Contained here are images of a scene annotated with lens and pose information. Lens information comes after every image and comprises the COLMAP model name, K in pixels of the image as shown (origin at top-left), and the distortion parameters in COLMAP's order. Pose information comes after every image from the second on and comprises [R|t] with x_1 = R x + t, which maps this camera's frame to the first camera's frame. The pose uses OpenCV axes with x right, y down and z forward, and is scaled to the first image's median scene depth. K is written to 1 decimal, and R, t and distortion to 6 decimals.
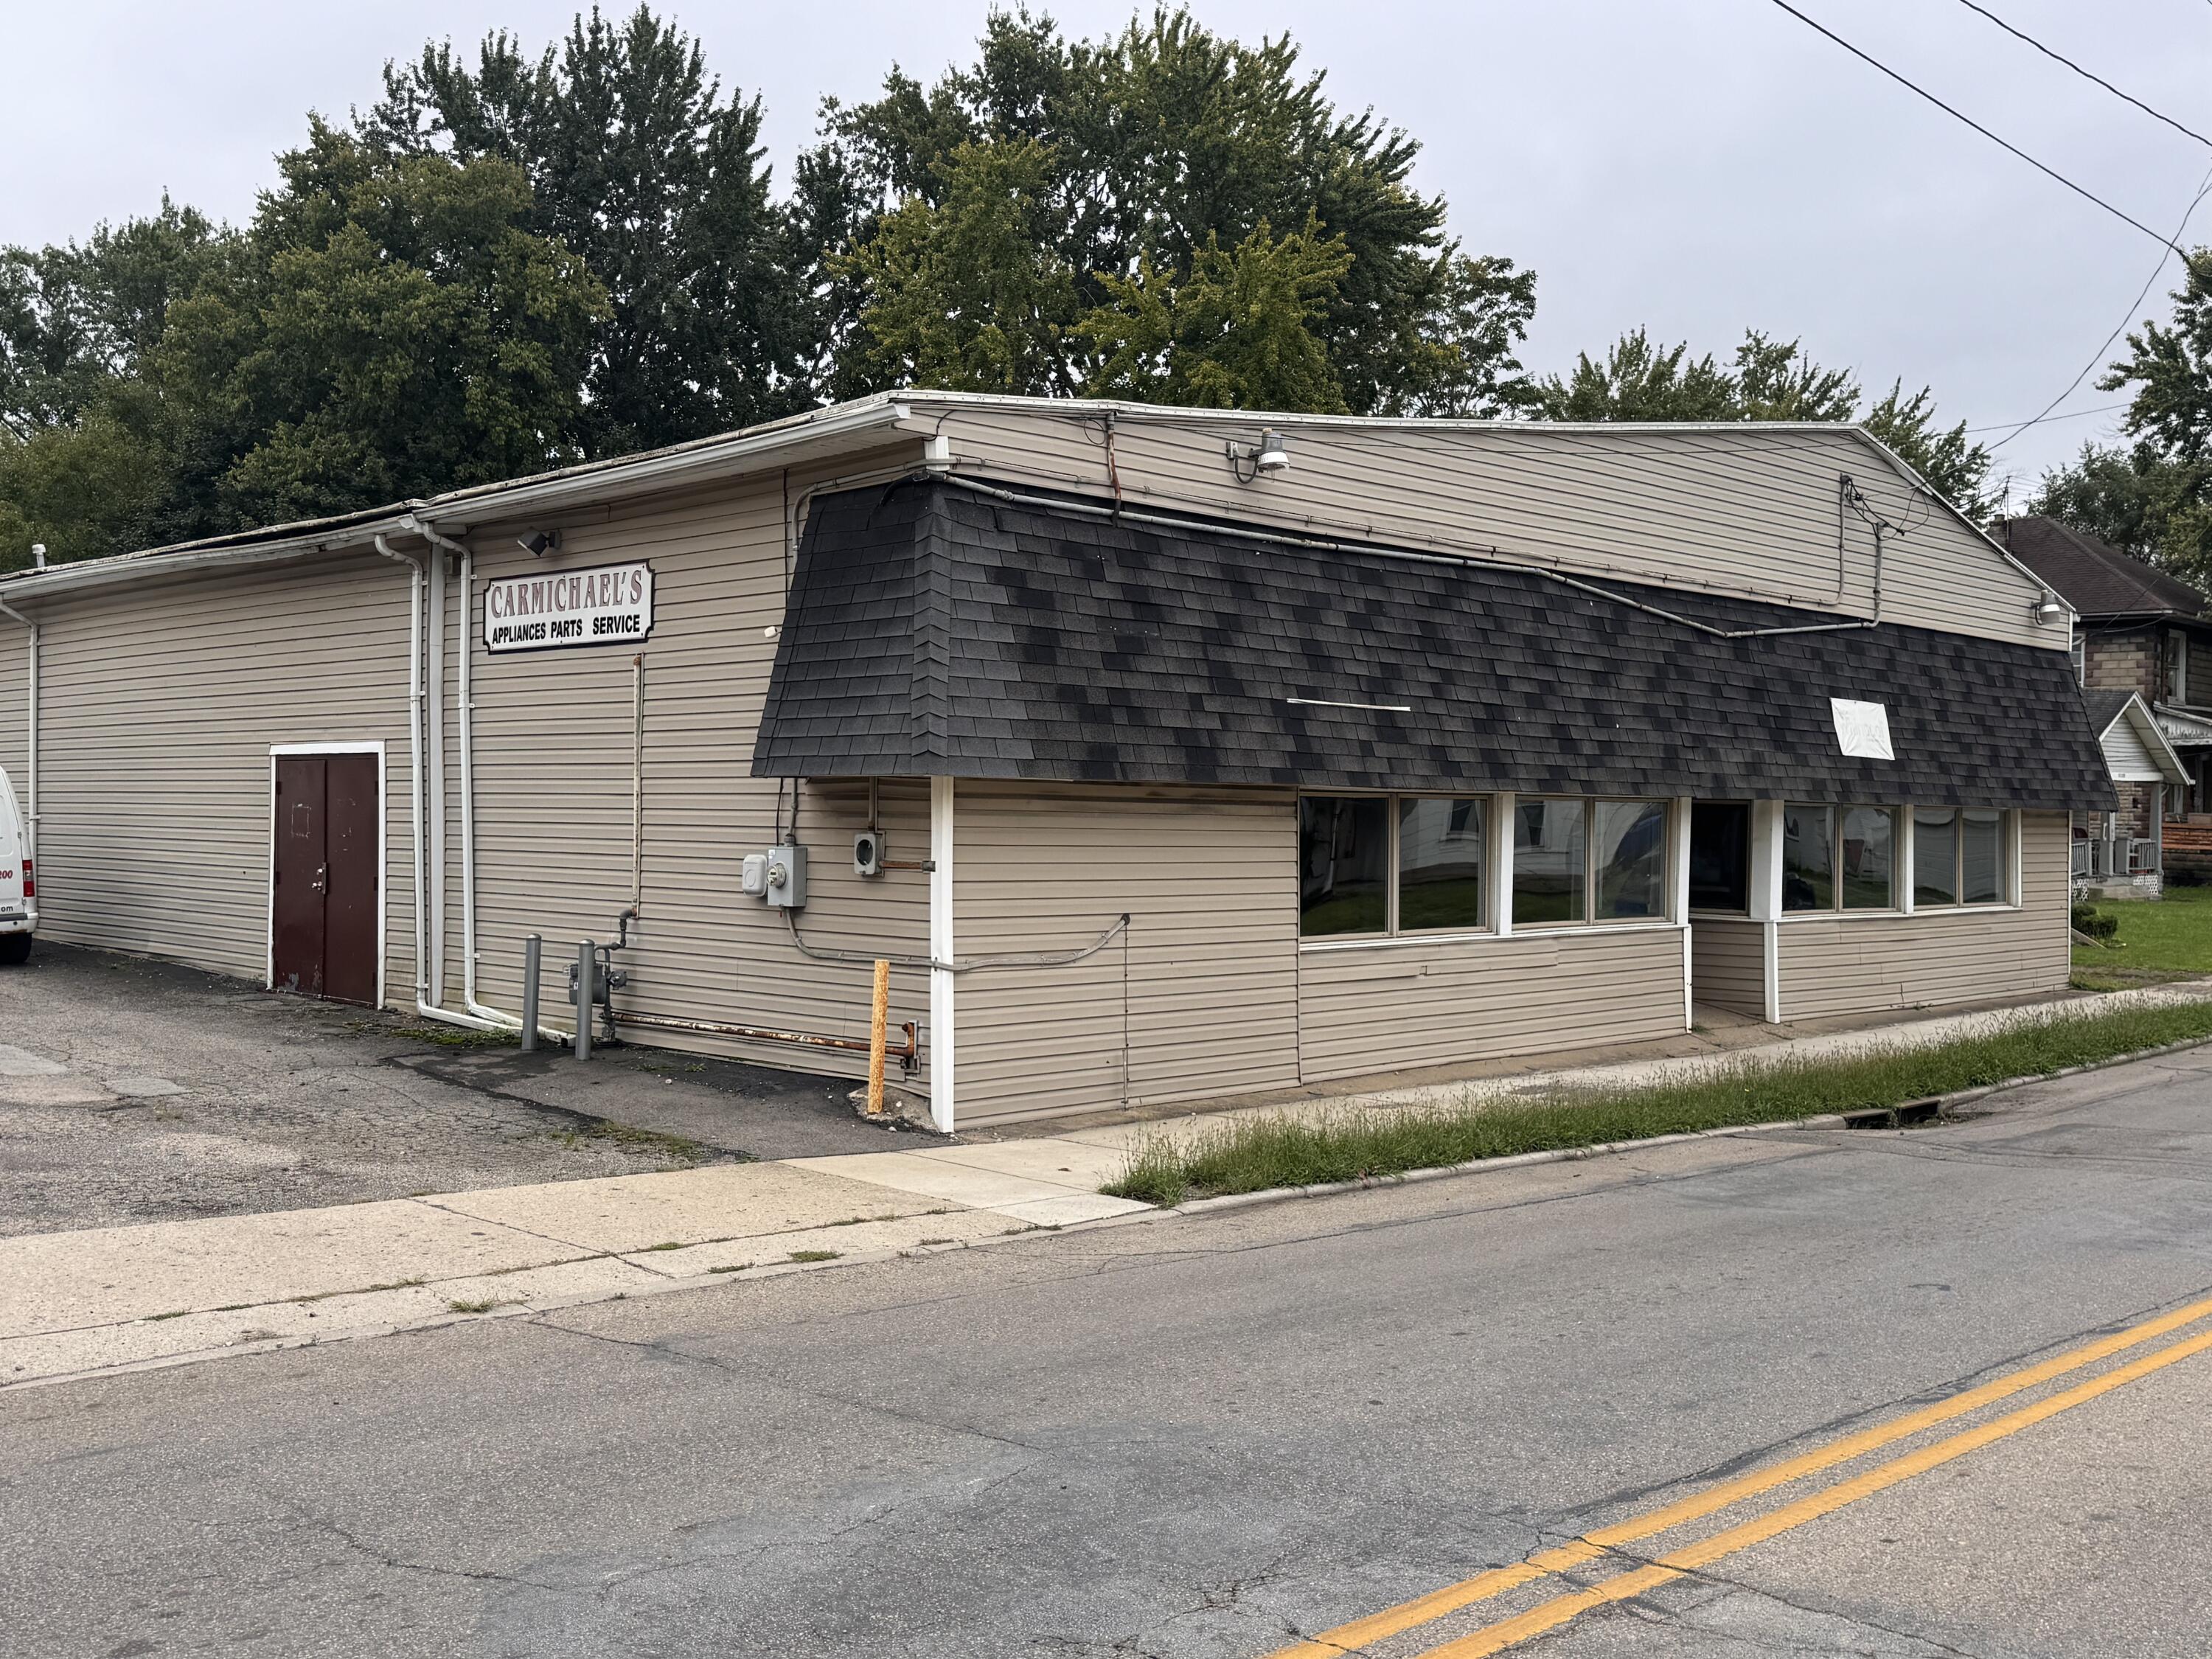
lens RADIAL K [[2085.9, 0, 1106.0], [0, 2085.9, 829.5], [0, 0, 1]] dist [0.189621, -0.391195]
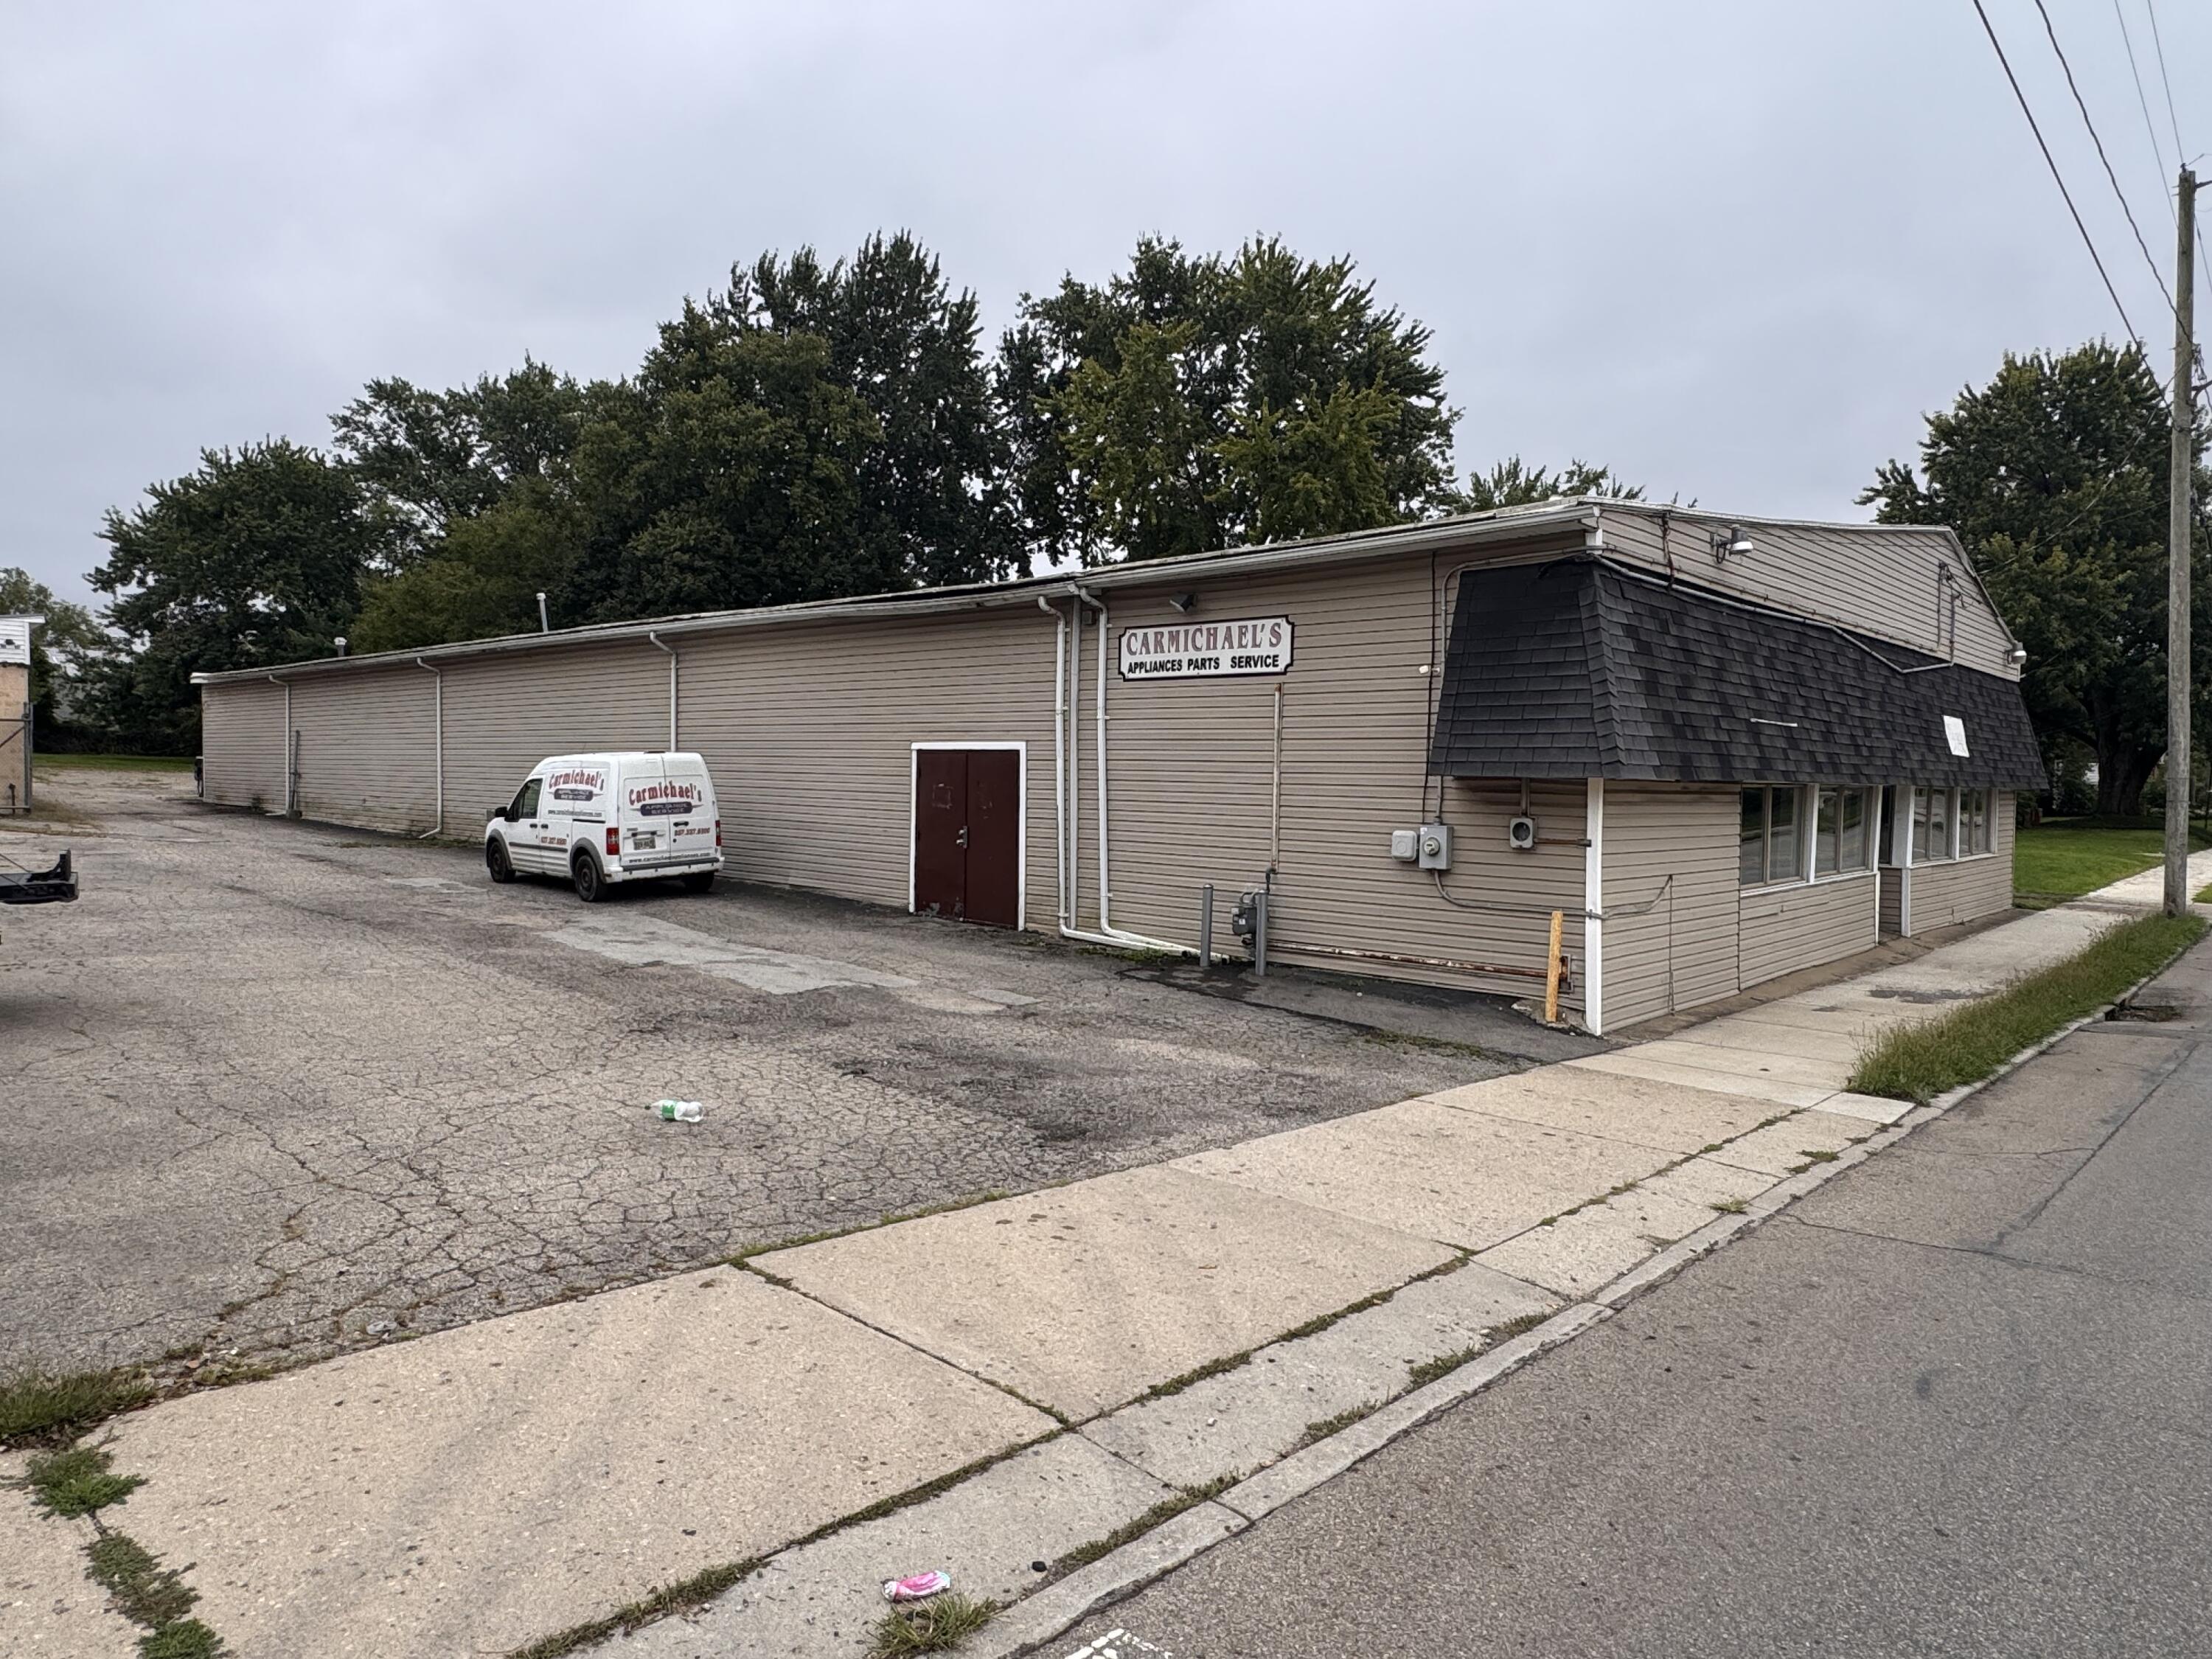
lens RADIAL K [[1377.6, 0, 1106.0], [0, 1377.6, 829.5], [0, 0, 1]] dist [-0.004845, -0.000393]
pose [[0.999526, 0.004560, 0.030445, -0.326551], [-0.005641, 0.999354, 0.035499, -0.016558], [-0.030263, -0.035654, 0.998906, 0.081782]]
